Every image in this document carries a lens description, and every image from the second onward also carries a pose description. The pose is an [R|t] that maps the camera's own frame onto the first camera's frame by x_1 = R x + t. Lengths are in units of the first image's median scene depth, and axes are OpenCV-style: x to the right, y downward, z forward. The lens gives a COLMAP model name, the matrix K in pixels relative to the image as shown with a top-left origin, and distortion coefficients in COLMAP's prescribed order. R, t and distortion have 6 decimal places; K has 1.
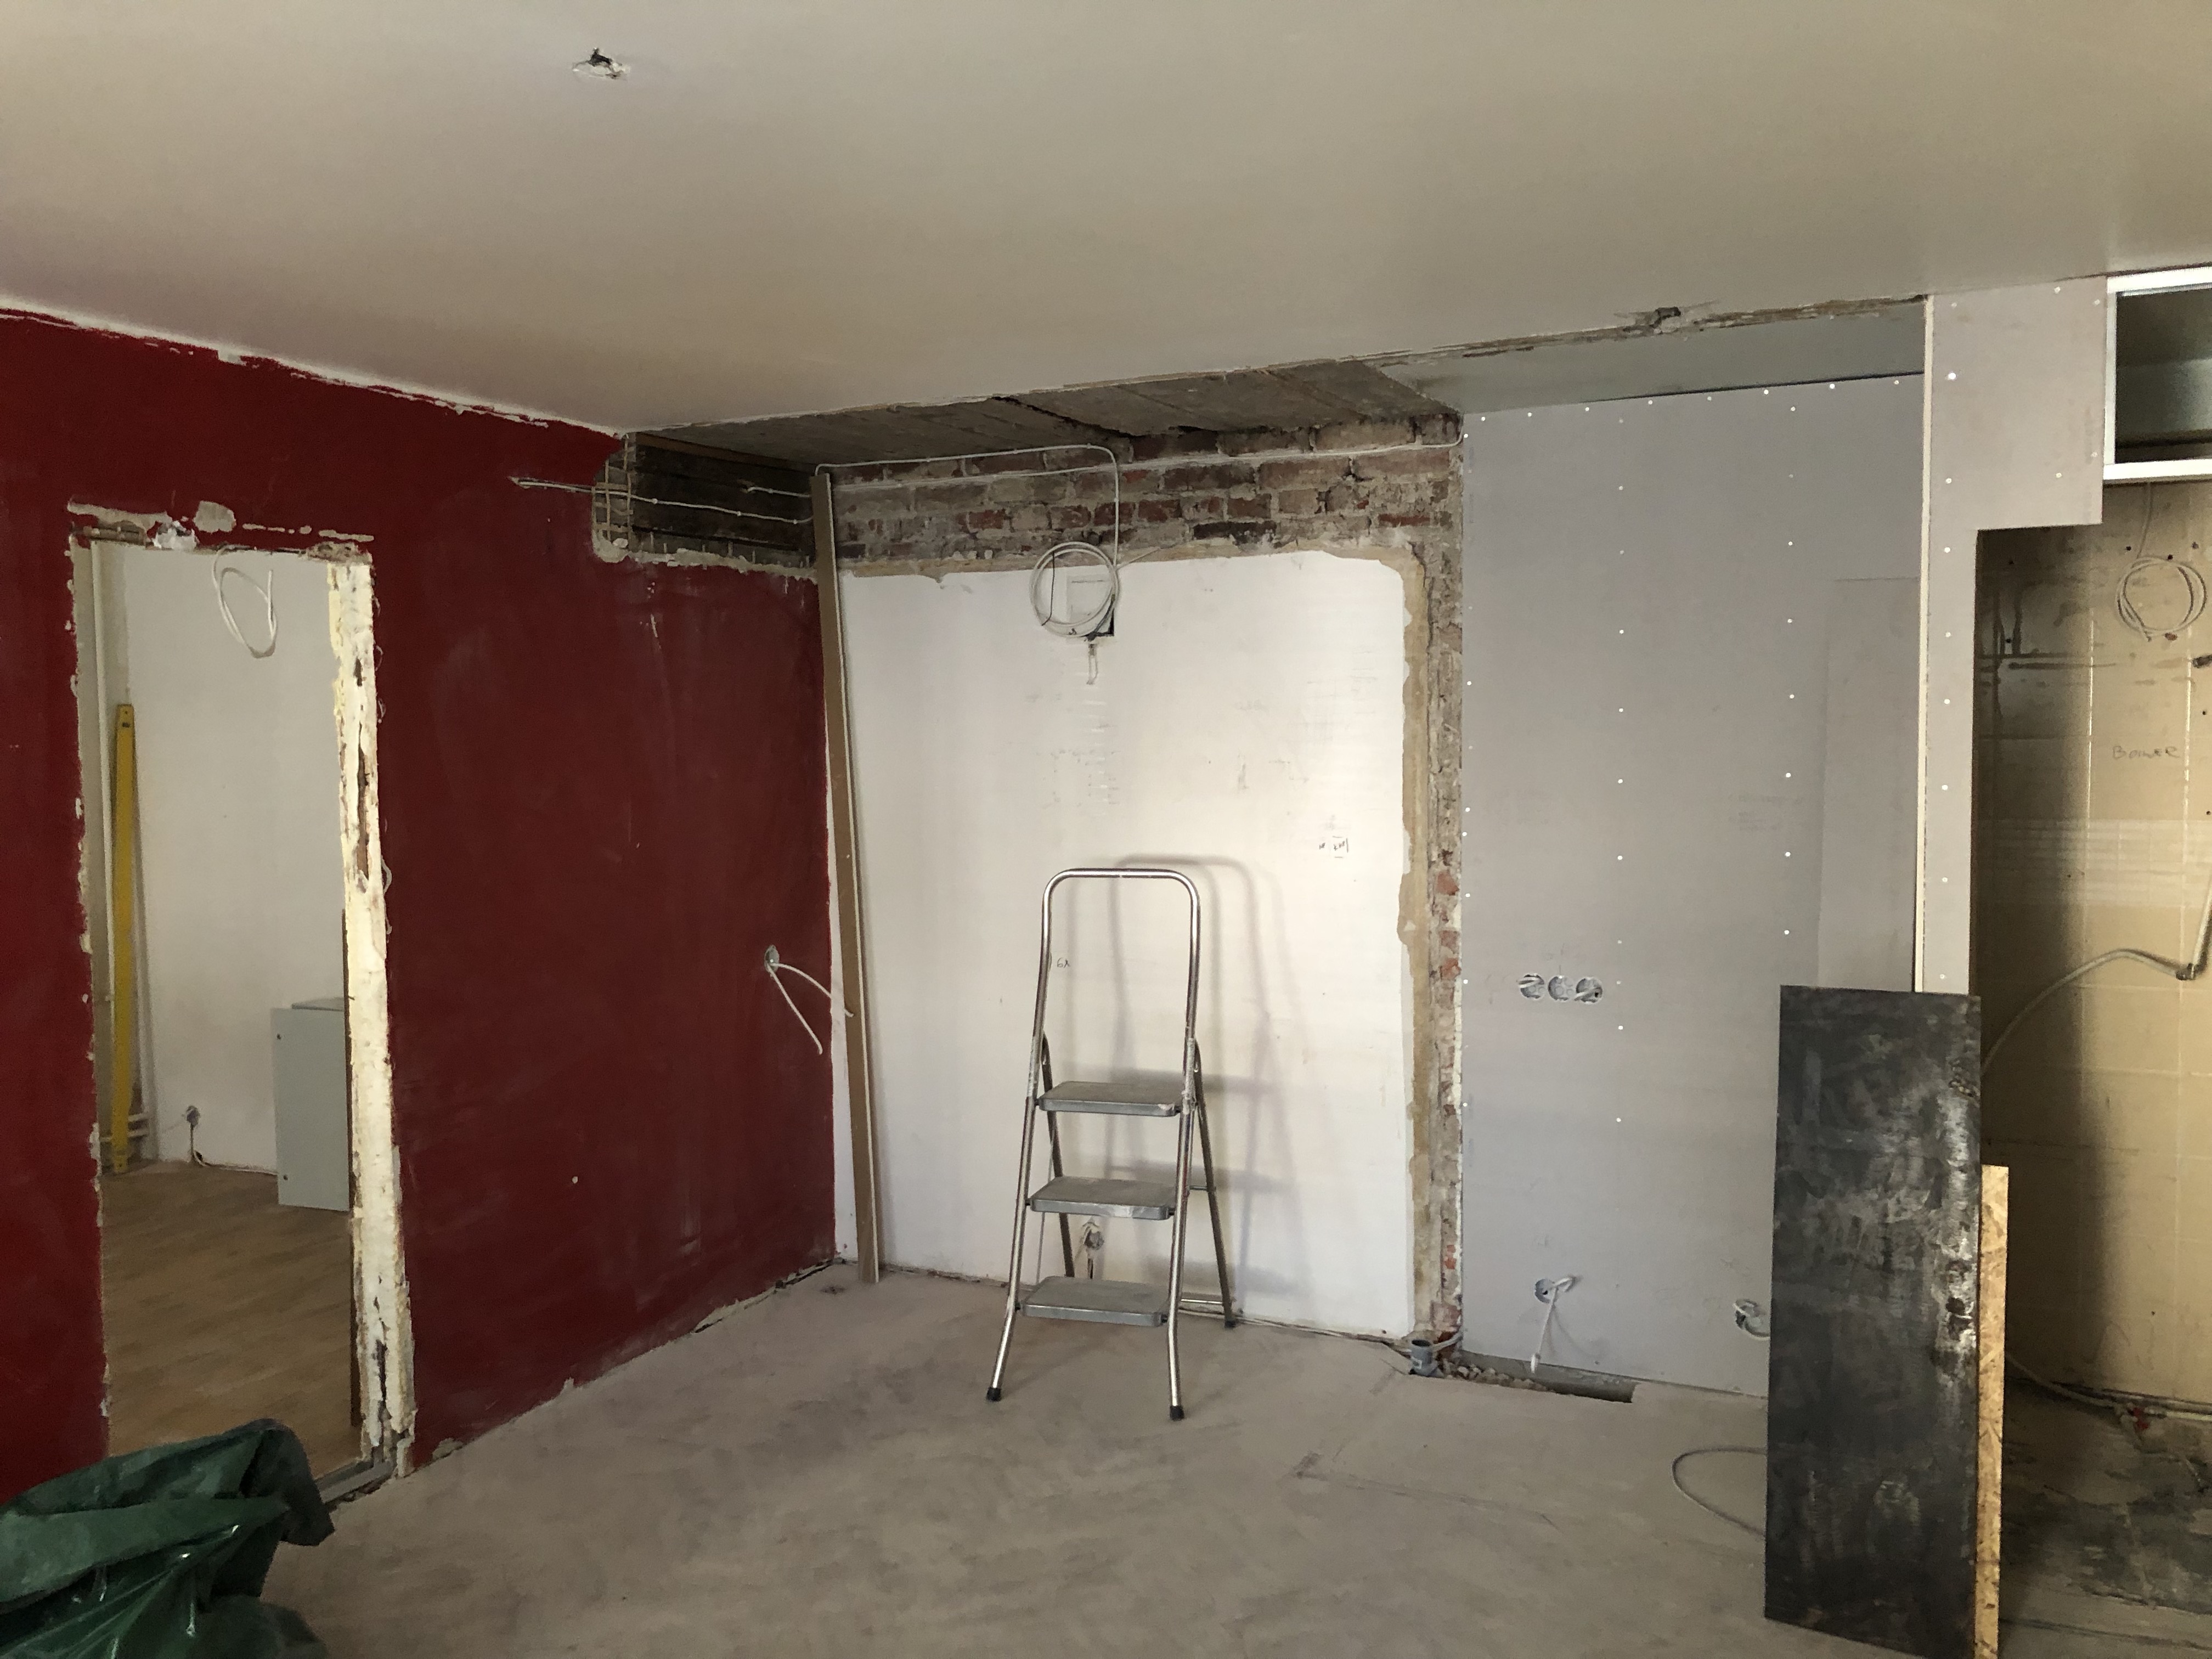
lens RADIAL K [[1880.4, 0, 1113.3], [0, 1880.4, 828.8], [0, 0, 1]] dist [0.065219, -0.016641]
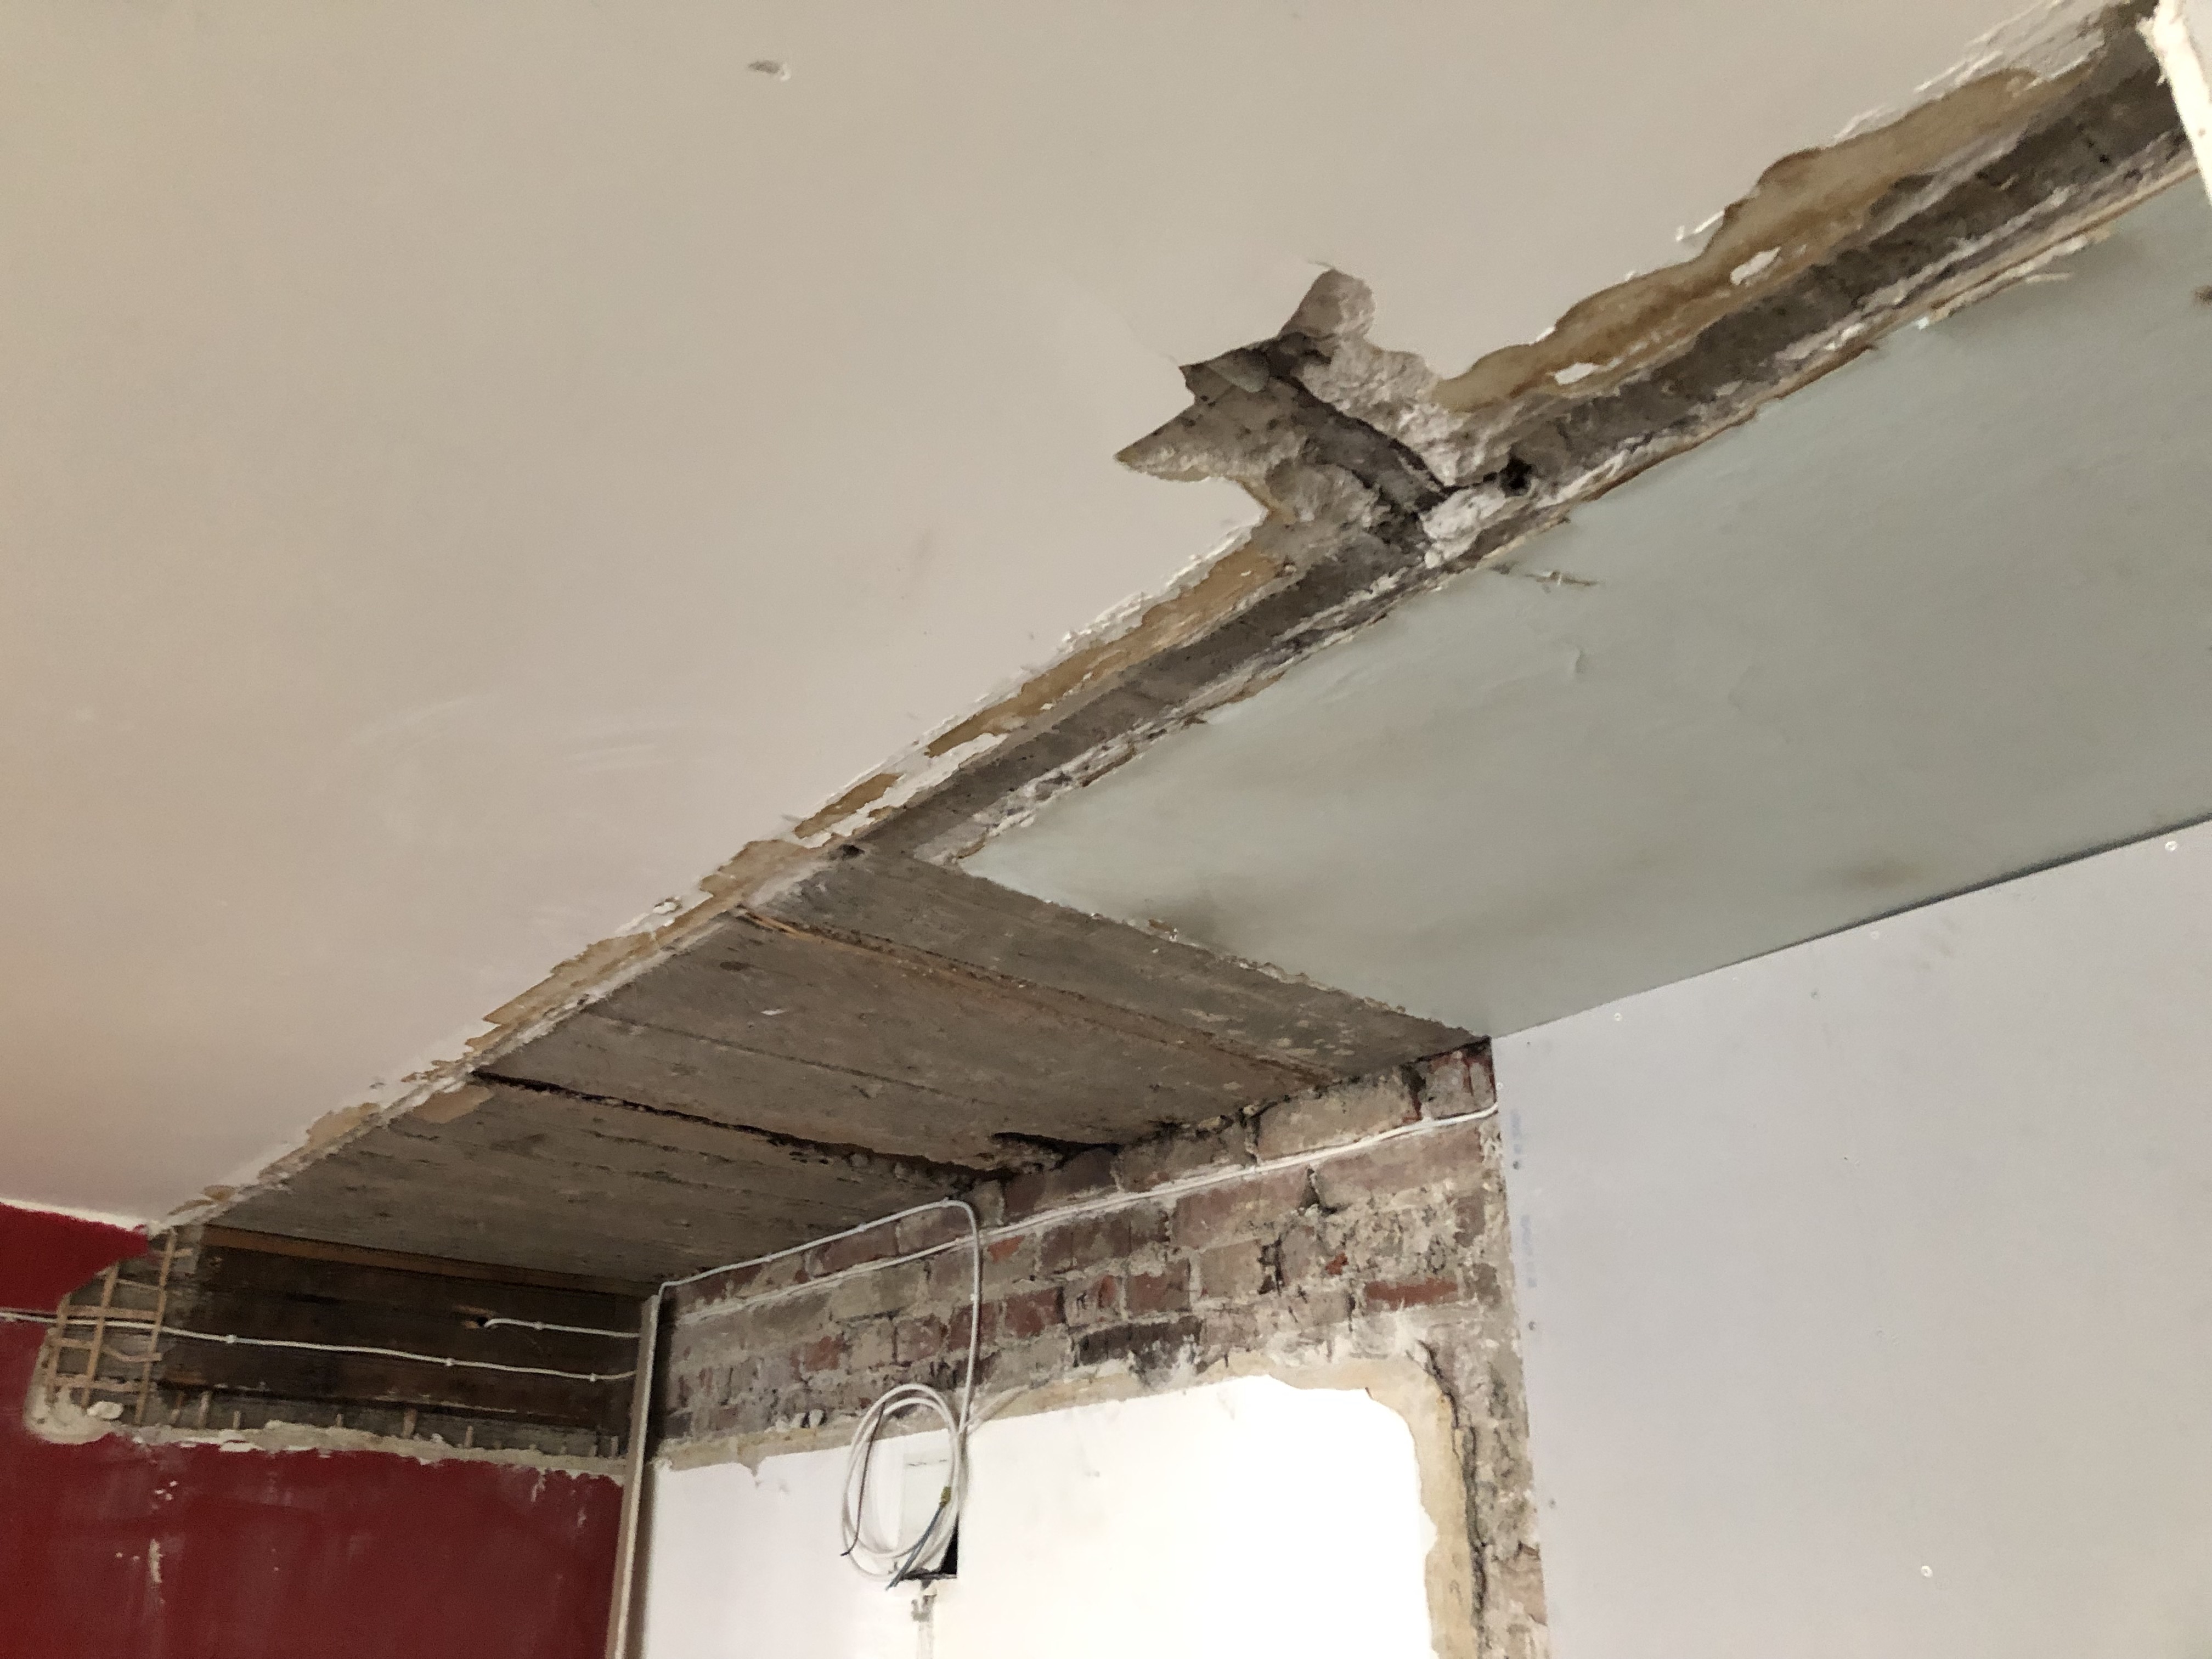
lens RADIAL K [[1880.4, 0, 1101.8], [0, 1880.4, 845.0], [0, 0, 1]] dist [0.065219, -0.016641]
pose [[0.899056, -0.152578, -0.410388, 0.274839], [-0.056405, 0.889142, -0.454142, -0.051104], [0.434186, 0.431447, 0.790782, 0.557671]]
